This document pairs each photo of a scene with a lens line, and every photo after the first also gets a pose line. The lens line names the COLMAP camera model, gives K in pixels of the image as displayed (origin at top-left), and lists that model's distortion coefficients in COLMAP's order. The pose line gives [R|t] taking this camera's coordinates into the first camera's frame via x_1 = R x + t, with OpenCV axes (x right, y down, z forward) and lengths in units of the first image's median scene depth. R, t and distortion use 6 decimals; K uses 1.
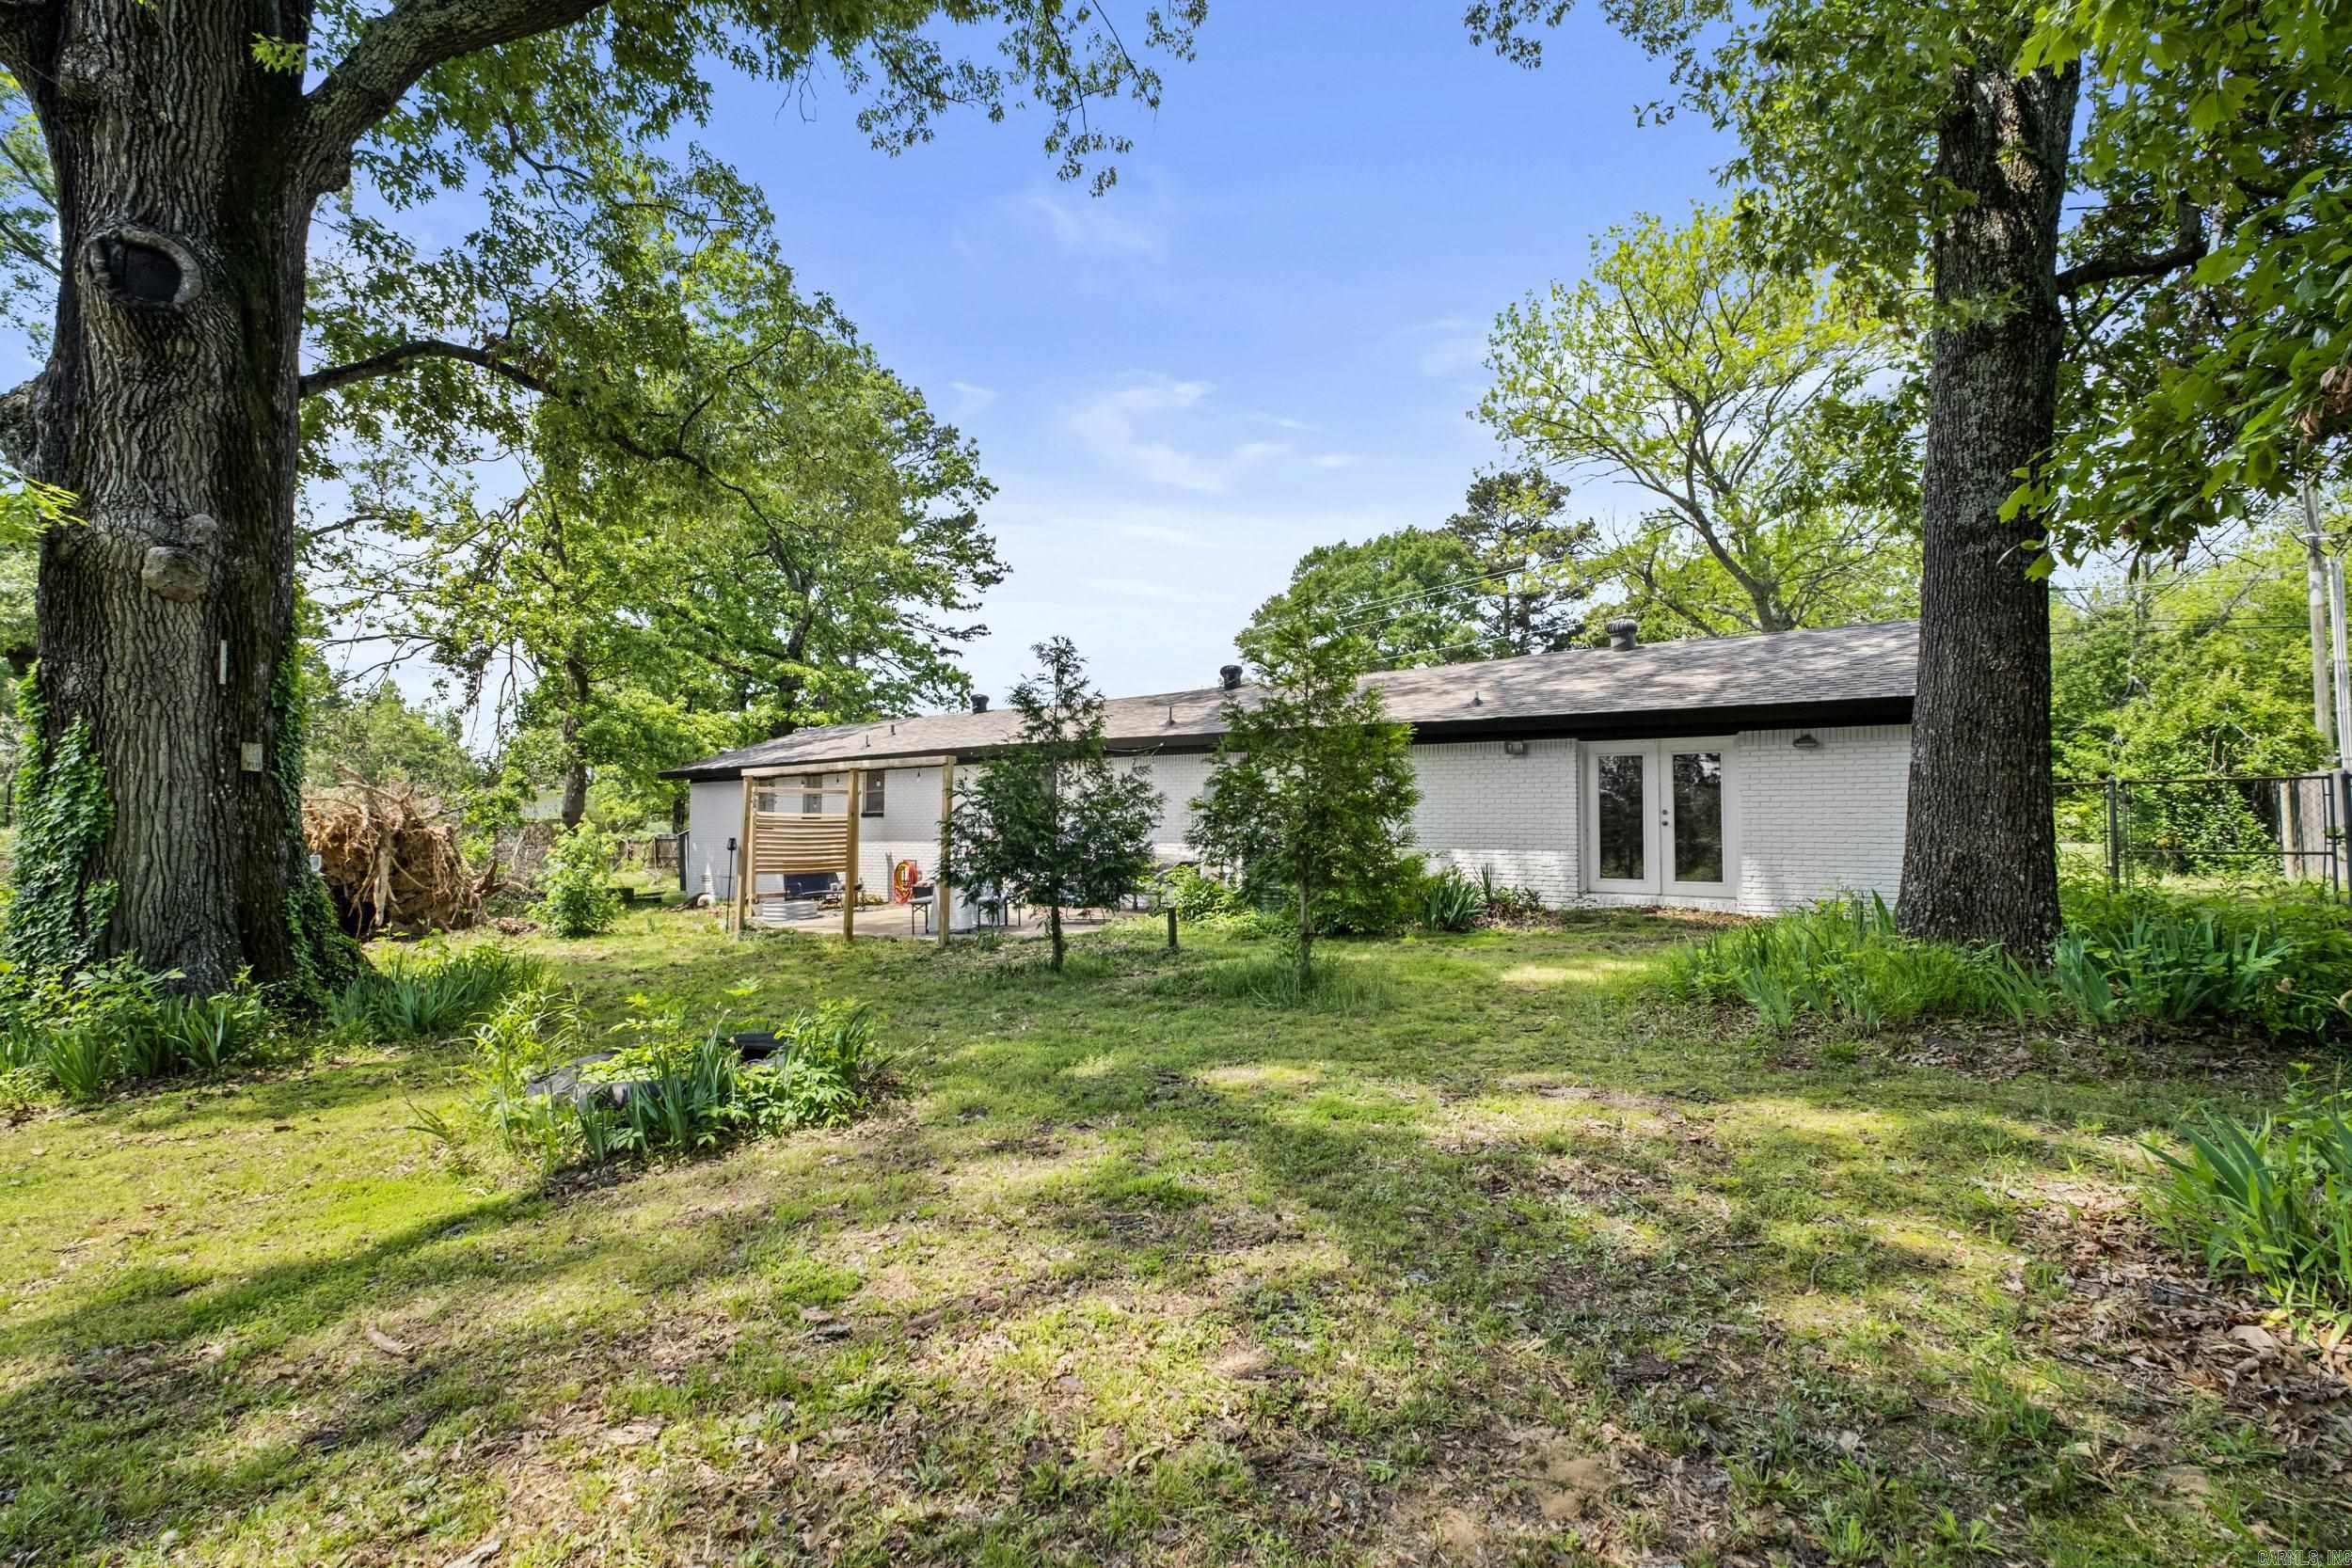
lens RADIAL K [[1037.0, 0, 1176.0], [0, 1037.0, 784.0], [0, 0, 1]] dist [-0.003123, -0.000420]
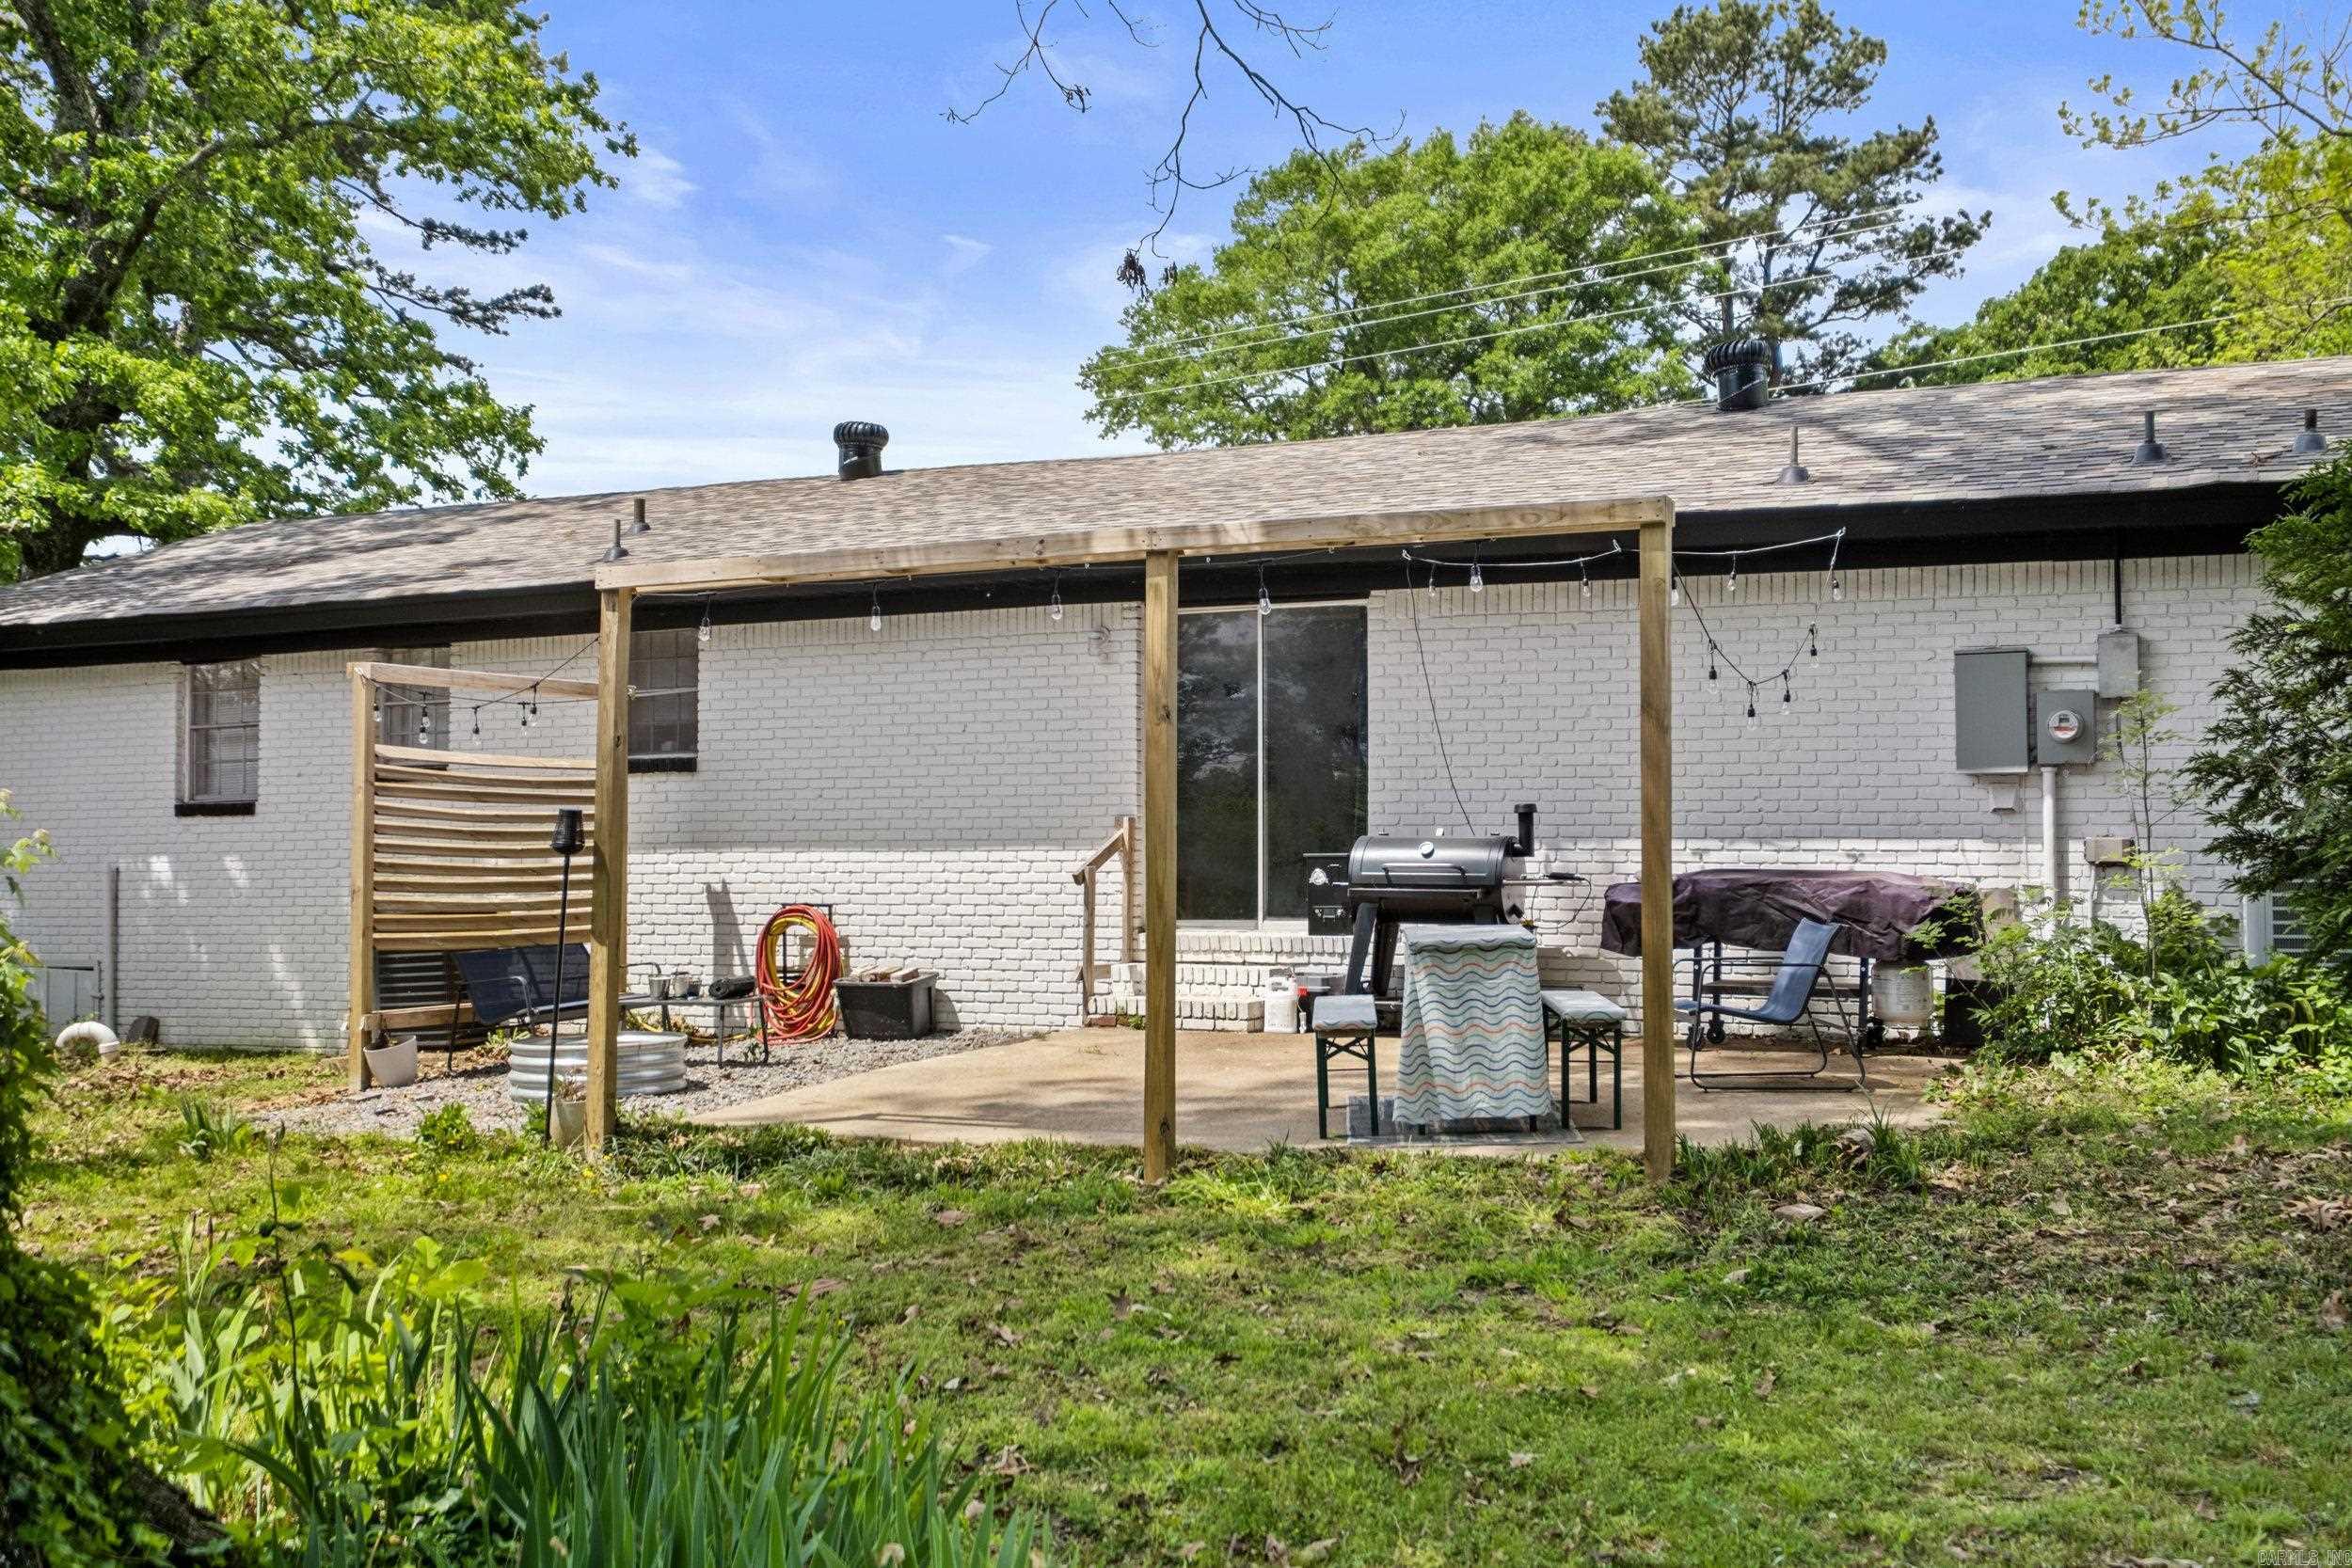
lens RADIAL K [[2396.4, 0, 1176.0], [0, 2396.4, 784.0], [0, 0, 1]] dist [-0.015283, -0.002635]
pose [[0.978792, 0.002718, 0.204839, -0.109843], [-0.005108, 0.999925, 0.011141, 0.010123], [-0.204793, -0.011951, 0.978732, 0.091598]]
